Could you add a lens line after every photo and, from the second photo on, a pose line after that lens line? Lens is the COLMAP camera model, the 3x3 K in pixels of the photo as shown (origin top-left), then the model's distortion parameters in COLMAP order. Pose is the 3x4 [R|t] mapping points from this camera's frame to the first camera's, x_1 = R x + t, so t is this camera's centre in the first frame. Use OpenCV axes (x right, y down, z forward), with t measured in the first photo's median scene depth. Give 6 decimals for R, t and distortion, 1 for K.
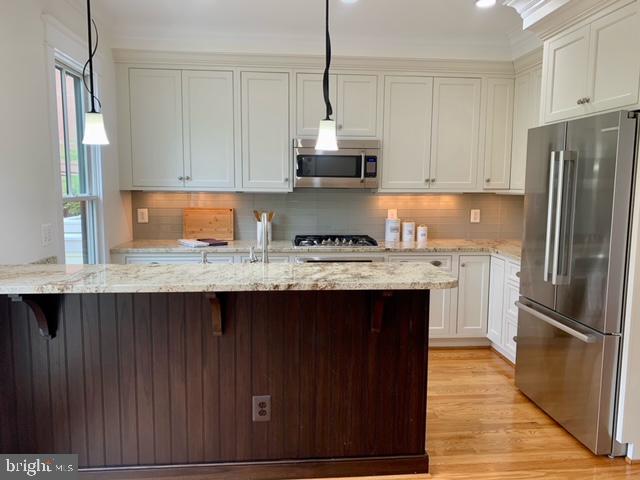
lens RADIAL K [[494.6, 0, 321.7], [0, 494.6, 236.6], [0, 0, 1]] dist [0.059654, -0.066129]
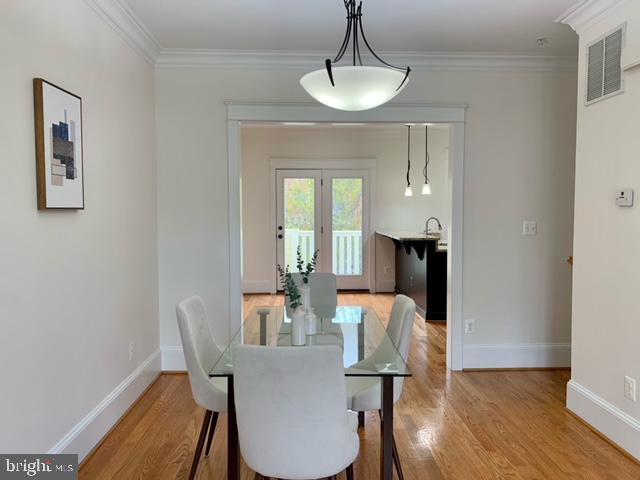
lens RADIAL K [[494.6, 0, 321.7], [0, 494.6, 236.6], [0, 0, 1]] dist [0.059654, -0.066129]
pose [[-0.056375, 0.045668, -0.997365, 1.582224], [-0.104507, 0.993196, 0.051384, -0.010652], [0.992925, 0.107129, -0.051218, 0.328538]]
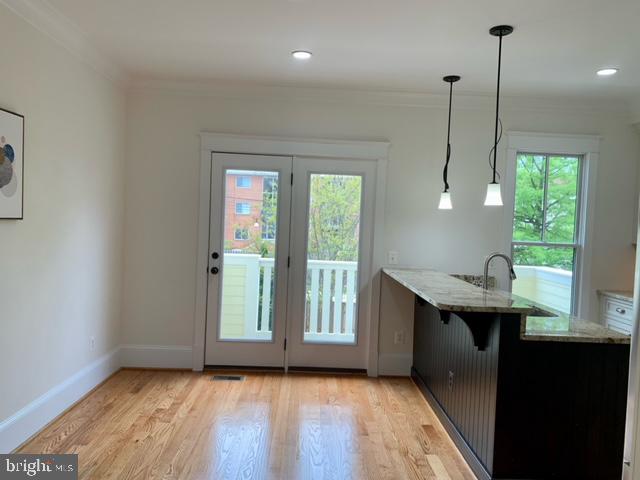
lens RADIAL K [[494.6, 0, 321.7], [0, 494.6, 236.6], [0, 0, 1]] dist [0.059654, -0.066129]
pose [[-0.061038, 0.019886, -0.997937, 0.756563], [-0.147924, 0.988581, 0.028747, -0.035755], [0.987113, 0.149373, -0.057399, 0.356382]]
